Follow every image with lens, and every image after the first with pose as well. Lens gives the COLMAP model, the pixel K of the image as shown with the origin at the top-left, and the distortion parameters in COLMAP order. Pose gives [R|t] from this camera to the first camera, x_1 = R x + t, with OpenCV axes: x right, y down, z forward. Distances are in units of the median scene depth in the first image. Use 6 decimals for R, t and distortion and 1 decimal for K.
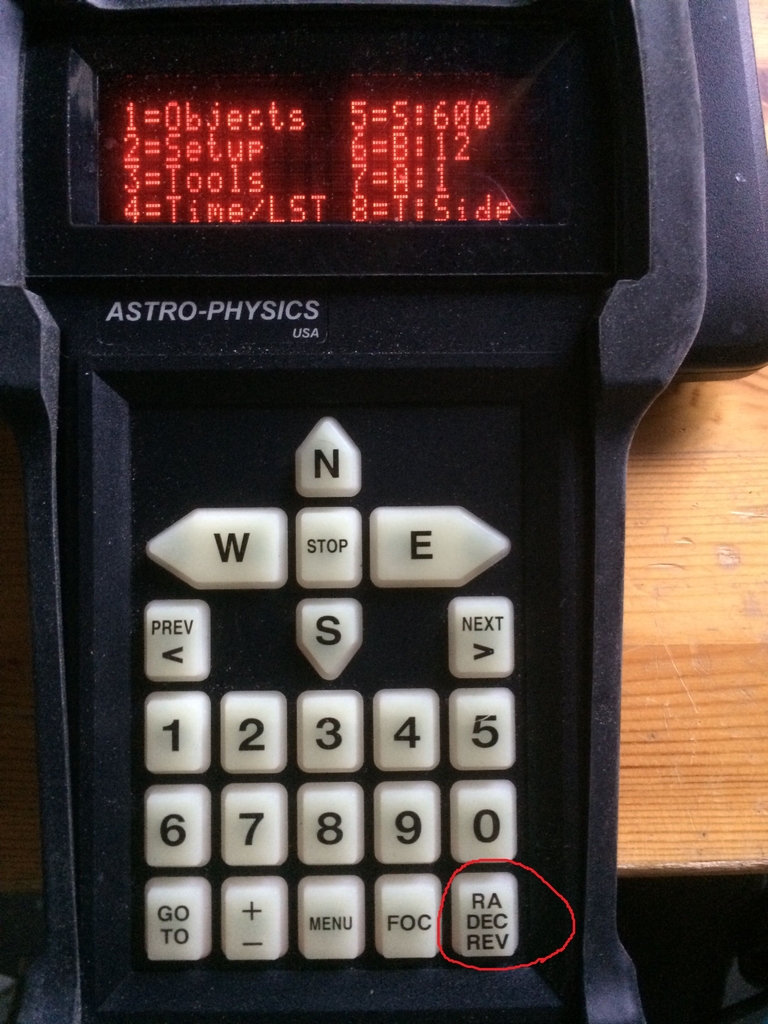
lens RADIAL K [[886.6, 0, 392.7], [0, 886.6, 512.0], [0, 0, 1]] dist [0.028685, -0.079405]
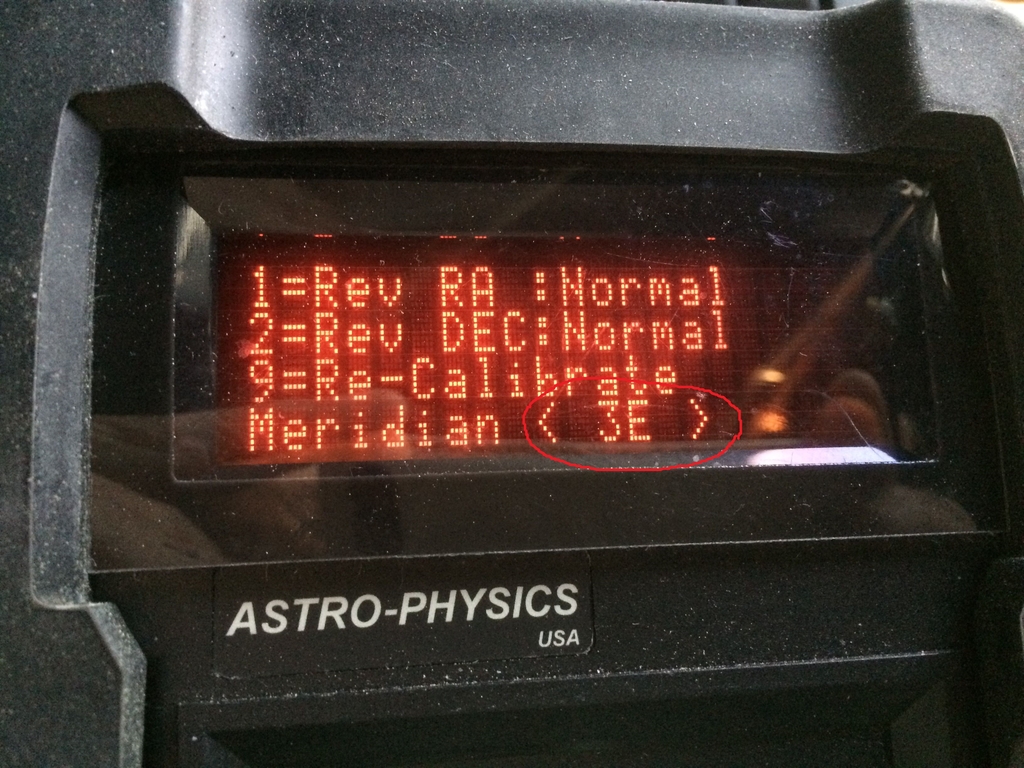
lens RADIAL K [[886.6, 0, 507.2], [0, 886.6, 376.9], [0, 0, 1]] dist [0.028685, -0.079405]
pose [[0.989659, -0.010684, 0.143040, -0.220589], [0.033535, 0.986819, -0.158314, -0.284885], [-0.139463, 0.161473, 0.976973, 0.368066]]
